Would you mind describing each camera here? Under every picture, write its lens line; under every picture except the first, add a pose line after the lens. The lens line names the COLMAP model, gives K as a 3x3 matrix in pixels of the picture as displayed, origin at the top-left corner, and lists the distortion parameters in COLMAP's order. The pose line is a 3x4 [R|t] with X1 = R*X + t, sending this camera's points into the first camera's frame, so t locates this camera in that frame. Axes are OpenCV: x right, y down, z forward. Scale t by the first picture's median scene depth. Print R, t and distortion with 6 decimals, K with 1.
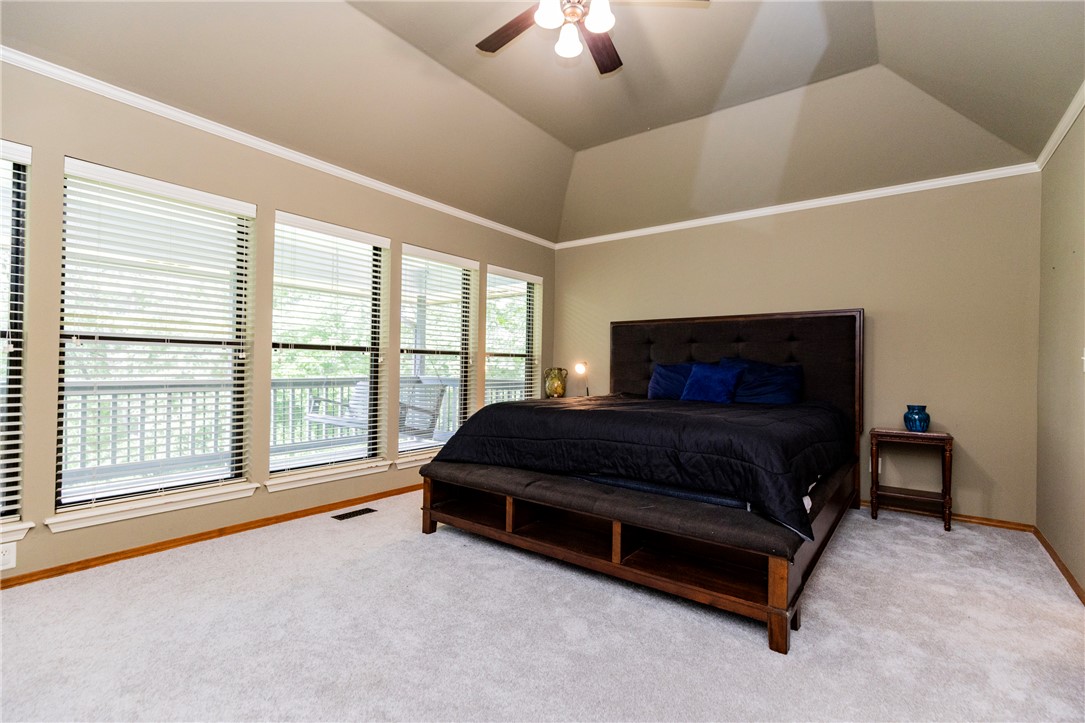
lens RADIAL K [[495.8, 0, 545.4], [0, 495.8, 362.4], [0, 0, 1]] dist [0.009674, -0.000390]
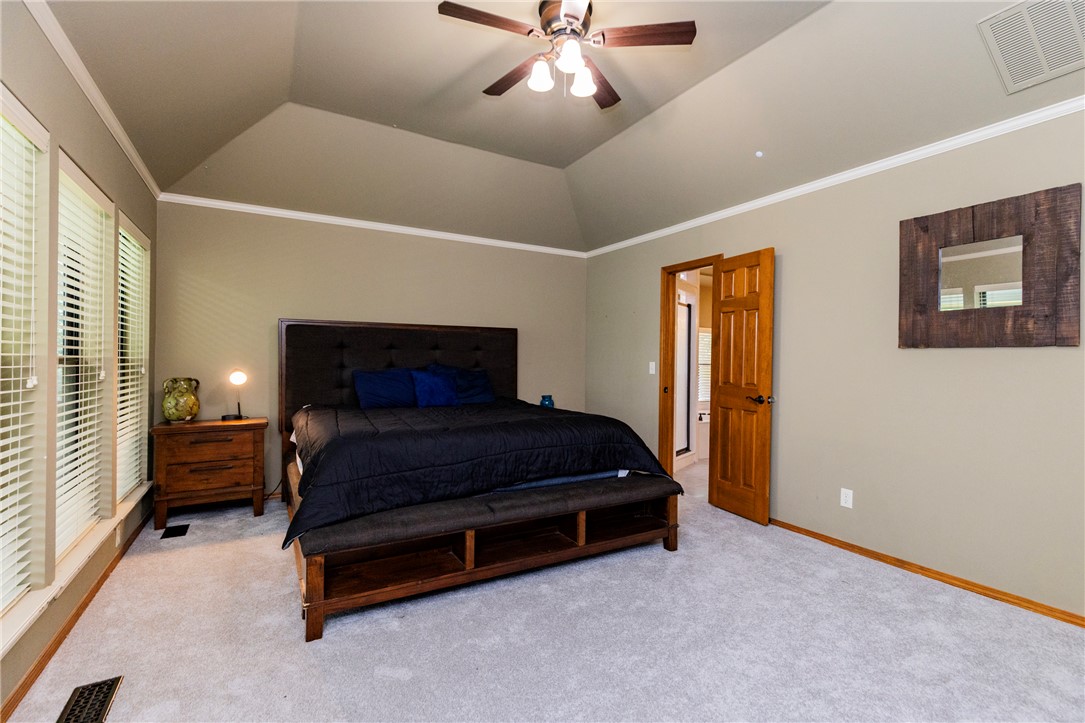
lens RADIAL K [[495.8, 0, 548.7], [0, 495.8, 362.1], [0, 0, 1]] dist [0.009674, -0.000390]
pose [[0.384676, -0.008946, 0.923008, -0.602975], [-0.005930, 0.999908, 0.012163, -0.031715], [-0.923033, -0.010152, 0.384588, 0.377495]]
